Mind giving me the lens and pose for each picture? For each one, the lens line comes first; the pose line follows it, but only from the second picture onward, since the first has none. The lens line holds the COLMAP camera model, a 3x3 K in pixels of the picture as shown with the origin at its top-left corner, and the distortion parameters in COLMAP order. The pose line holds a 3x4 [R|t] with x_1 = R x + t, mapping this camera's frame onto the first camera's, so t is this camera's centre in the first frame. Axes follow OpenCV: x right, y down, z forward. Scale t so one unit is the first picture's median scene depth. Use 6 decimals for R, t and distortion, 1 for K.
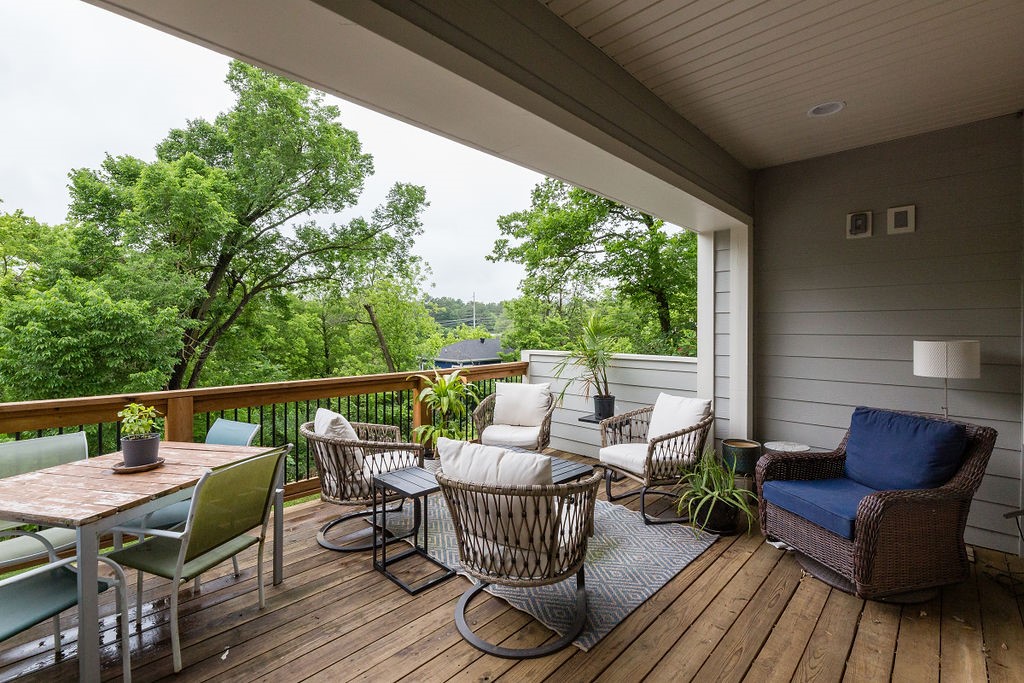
lens RADIAL K [[464.9, 0, 512.0], [0, 464.9, 341.5], [0, 0, 1]] dist [0.000616, 0.000048]
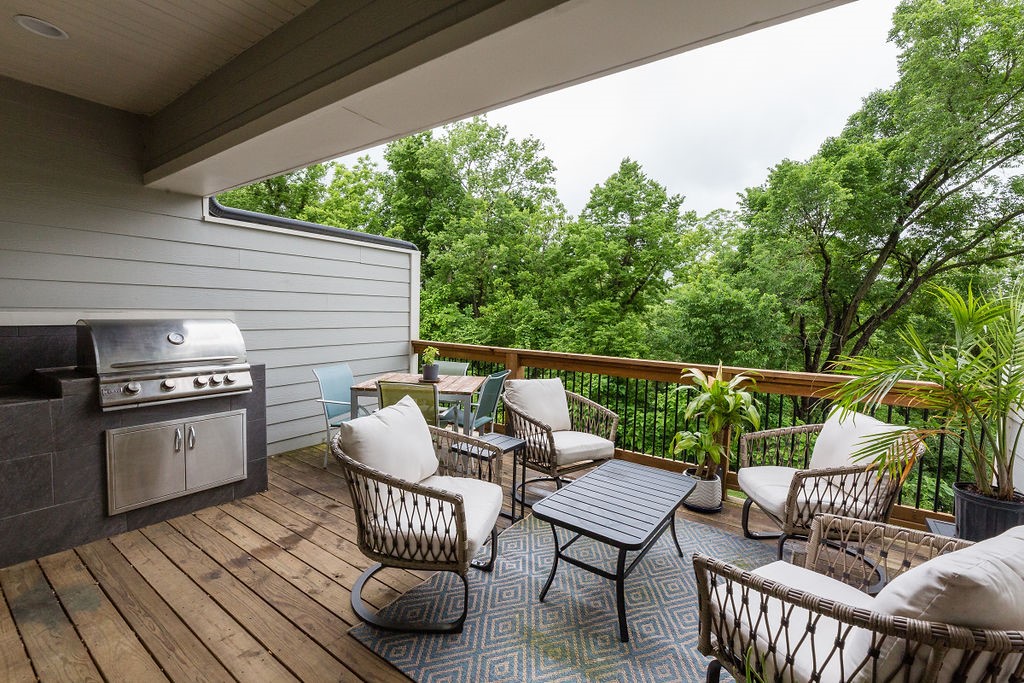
lens RADIAL K [[450.1, 0, 513.5], [0, 450.1, 335.7], [0, 0, 1]] dist [-0.000207, -0.000062]
pose [[0.173544, 0.066808, -0.982558, 0.209148], [-0.049839, 0.997014, 0.058988, -0.008958], [0.983564, 0.038733, 0.176355, 0.226520]]
